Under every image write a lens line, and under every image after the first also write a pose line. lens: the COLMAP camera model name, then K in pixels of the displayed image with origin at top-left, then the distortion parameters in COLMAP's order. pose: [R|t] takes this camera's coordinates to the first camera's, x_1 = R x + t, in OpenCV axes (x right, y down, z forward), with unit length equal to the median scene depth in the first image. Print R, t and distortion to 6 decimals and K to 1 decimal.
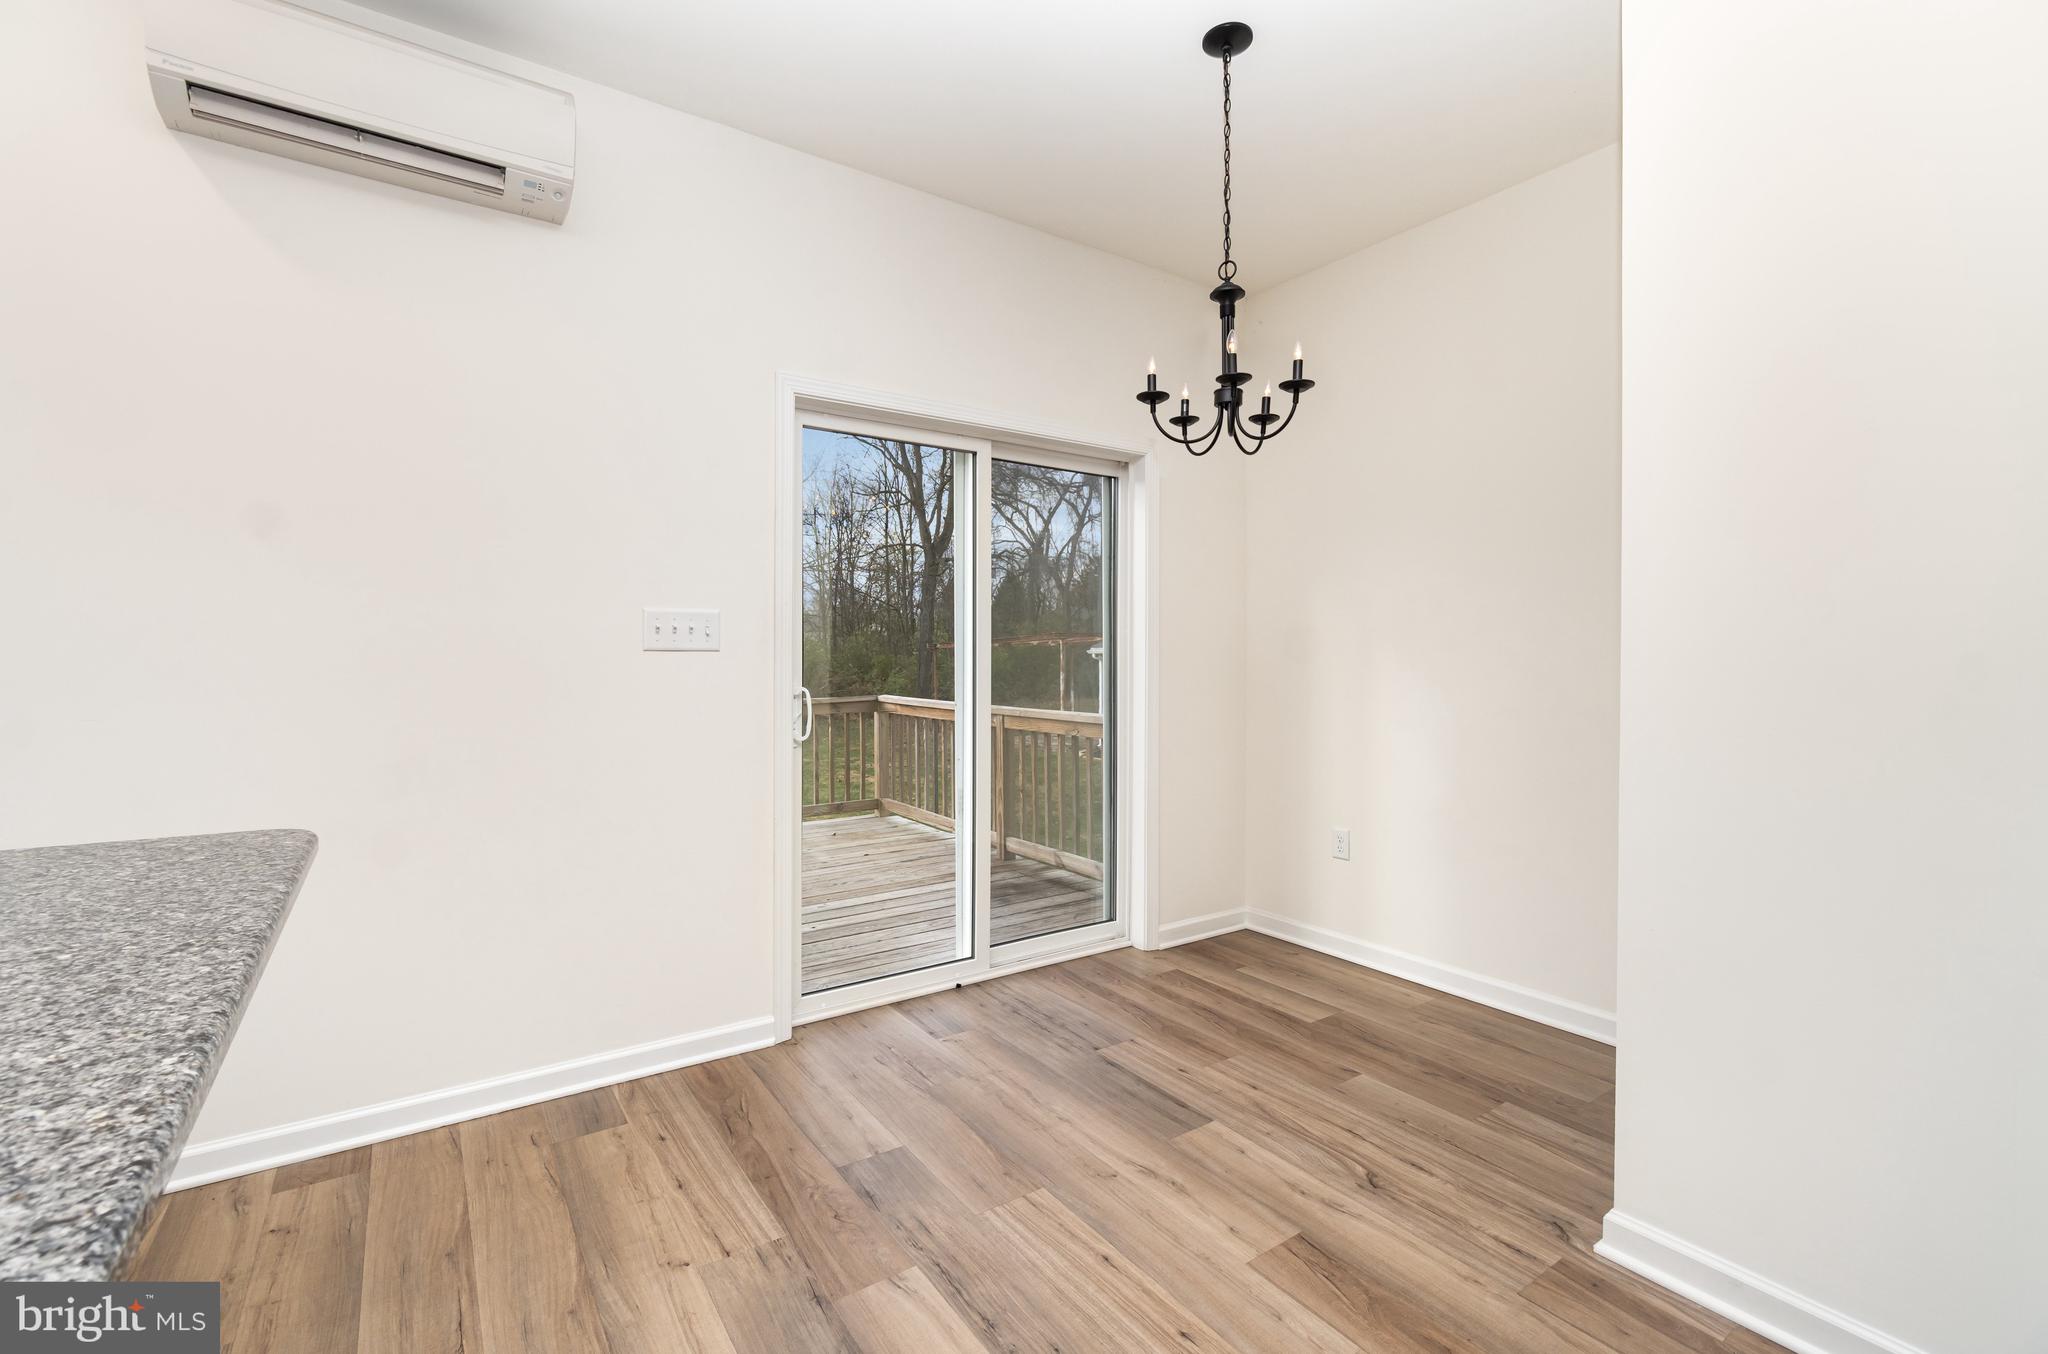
lens RADIAL K [[886.0, 0, 1005.3], [0, 886.0, 653.6], [0, 0, 1]] dist [-0.004863, 0.000546]
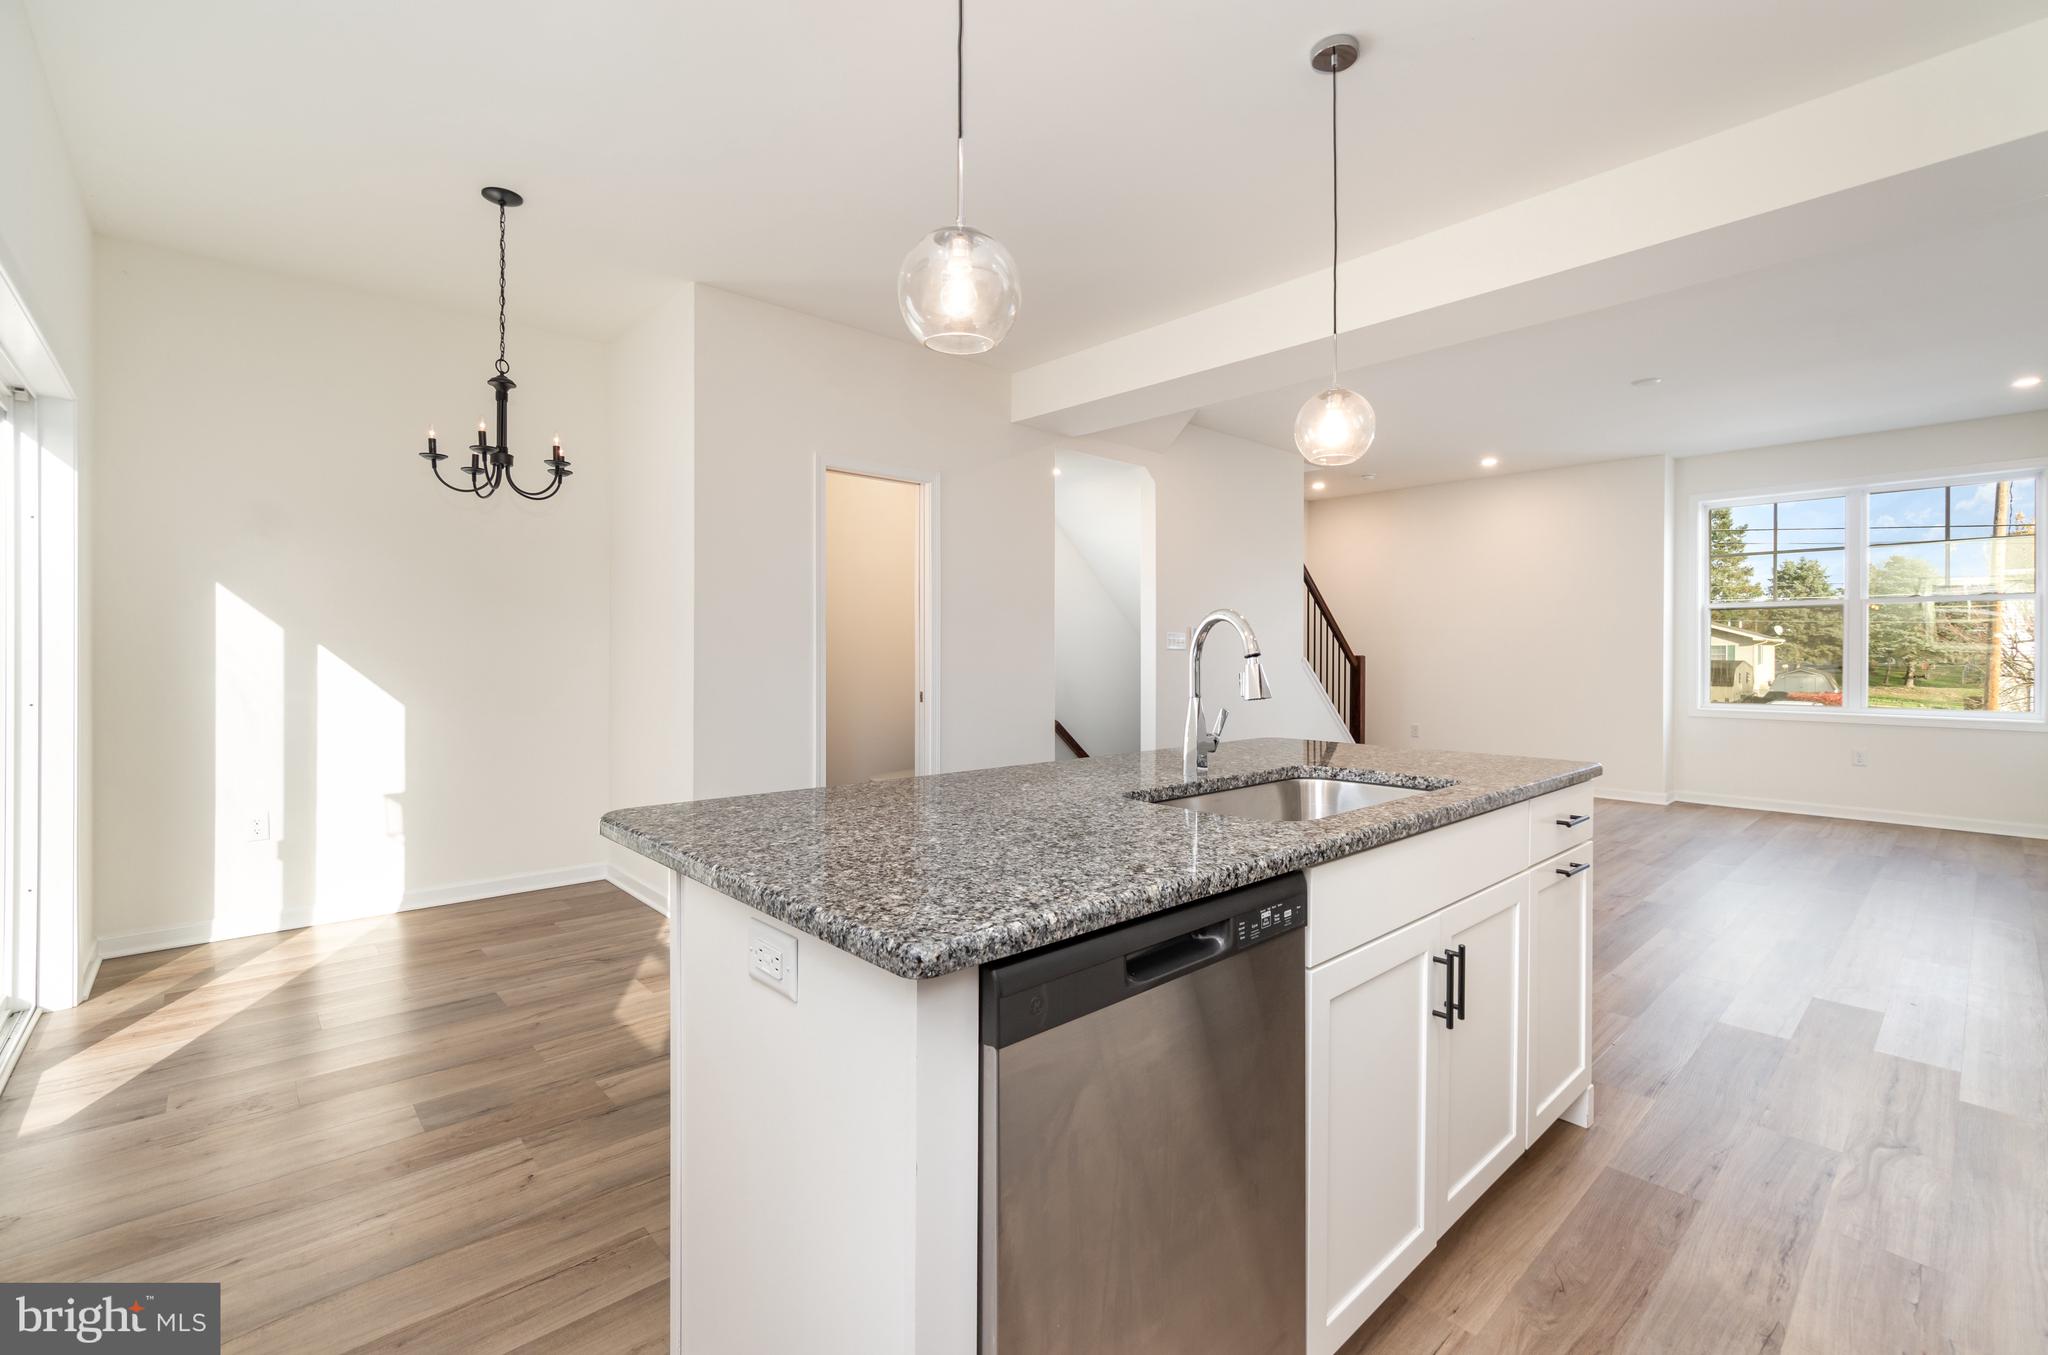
lens RADIAL K [[886.0, 0, 1005.3], [0, 886.0, 654.1], [0, 0, 1]] dist [-0.004863, 0.000546]
pose [[-0.135053, -0.005403, 0.990824, -1.204952], [-0.004789, 0.999977, 0.004800, -0.000070], [-0.990827, -0.004096, -0.135076, 0.412799]]
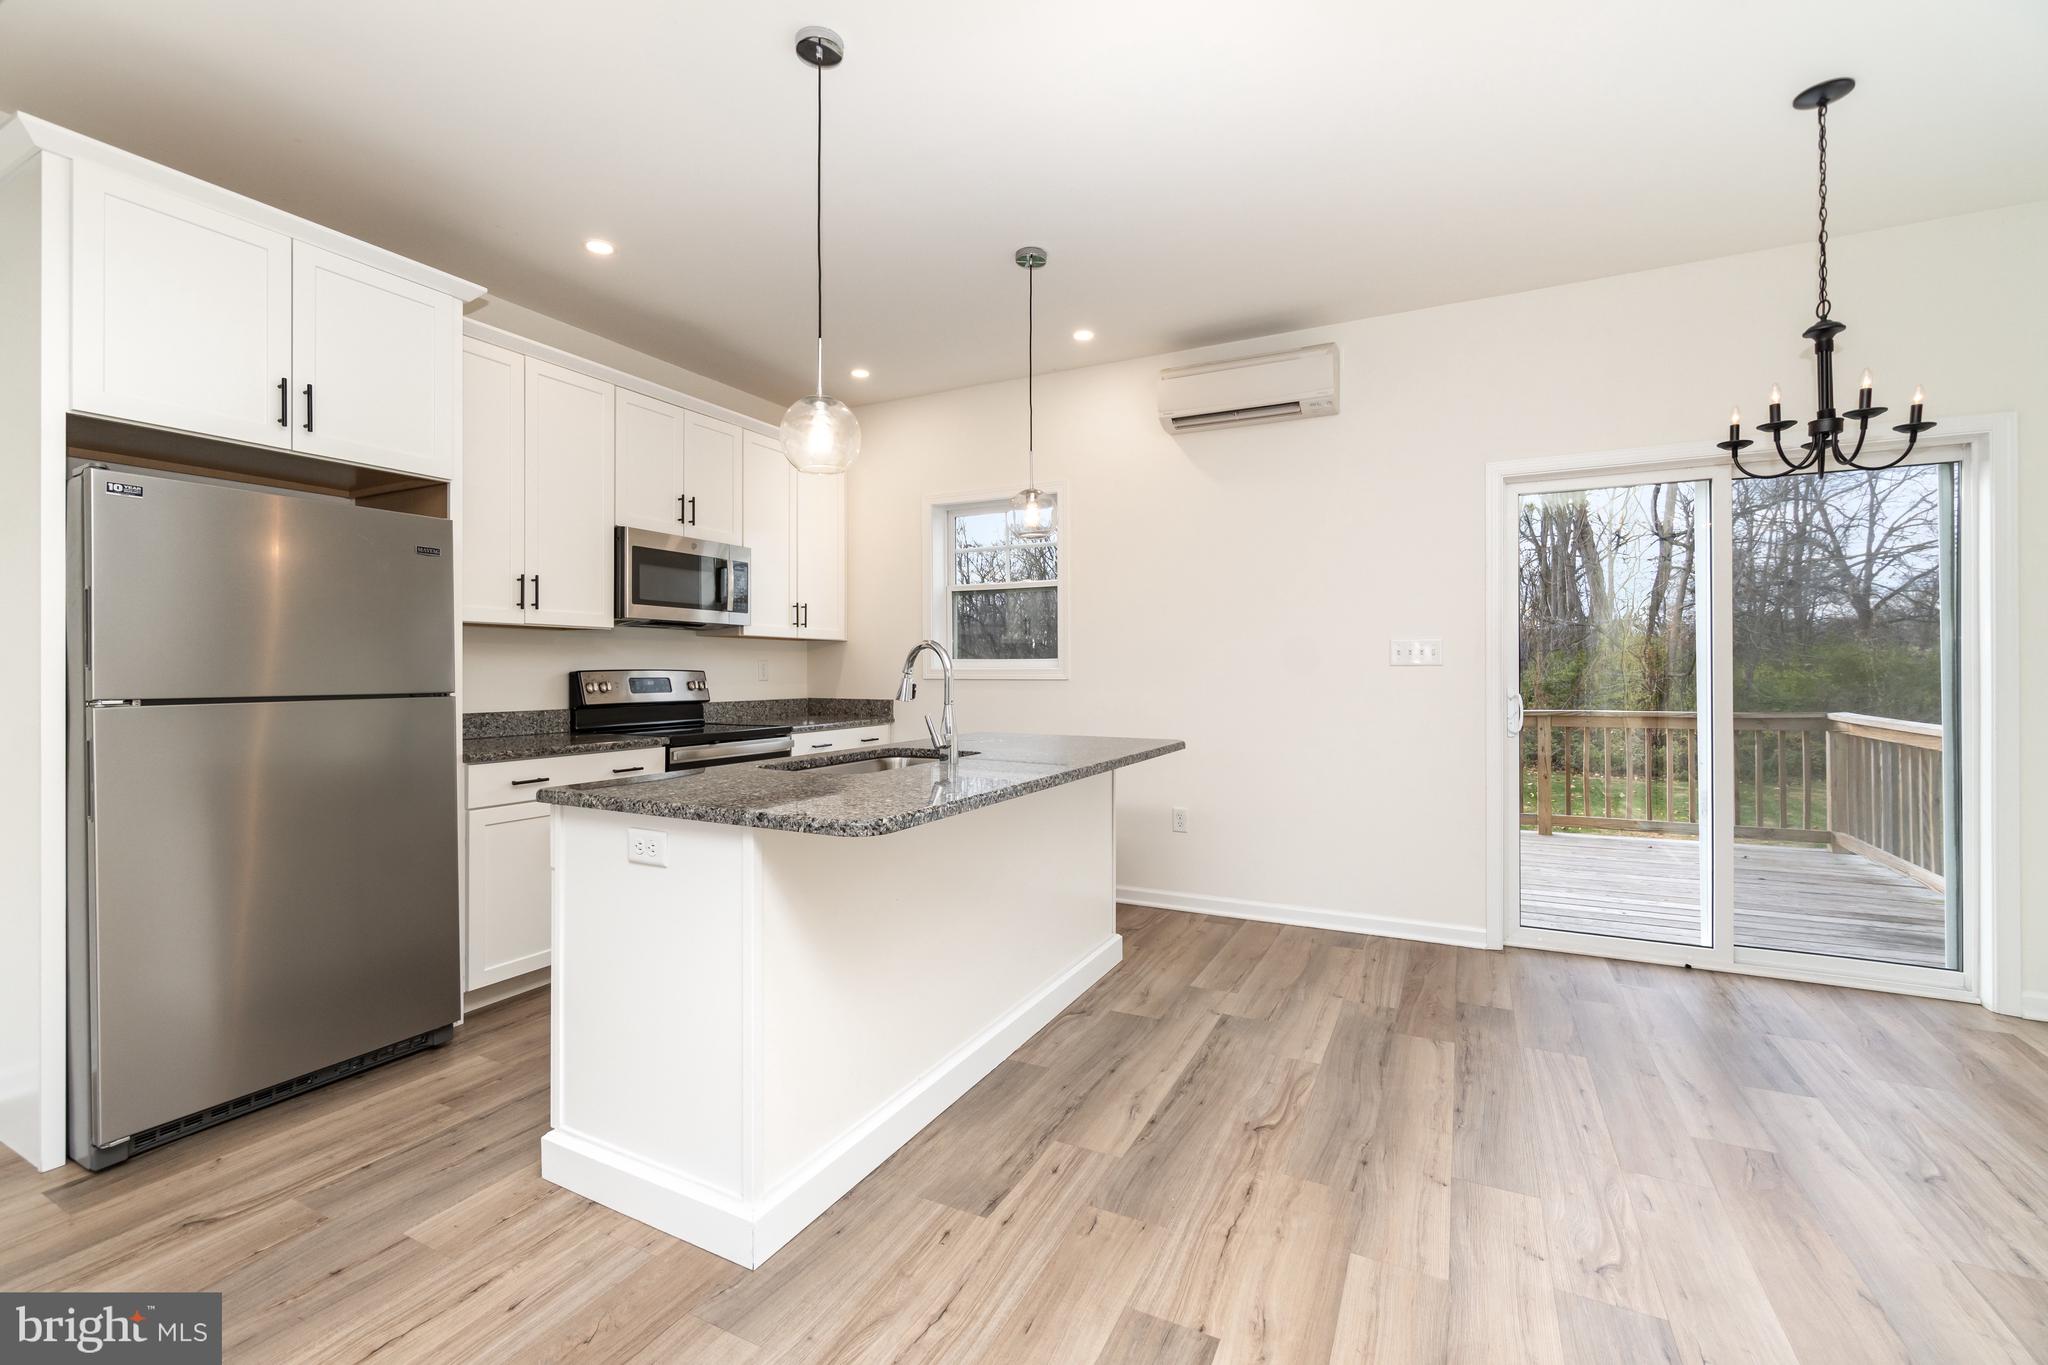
lens RADIAL K [[868.9, 0, 1019.8], [0, 868.9, 664.0], [0, 0, 1]] dist [0.002324, 0.000604]
pose [[0.491783, -0.007667, -0.870684, 0.687511], [0.005577, 0.999968, -0.005655, -0.001065], [0.870700, -0.002075, 0.491810, -0.368016]]
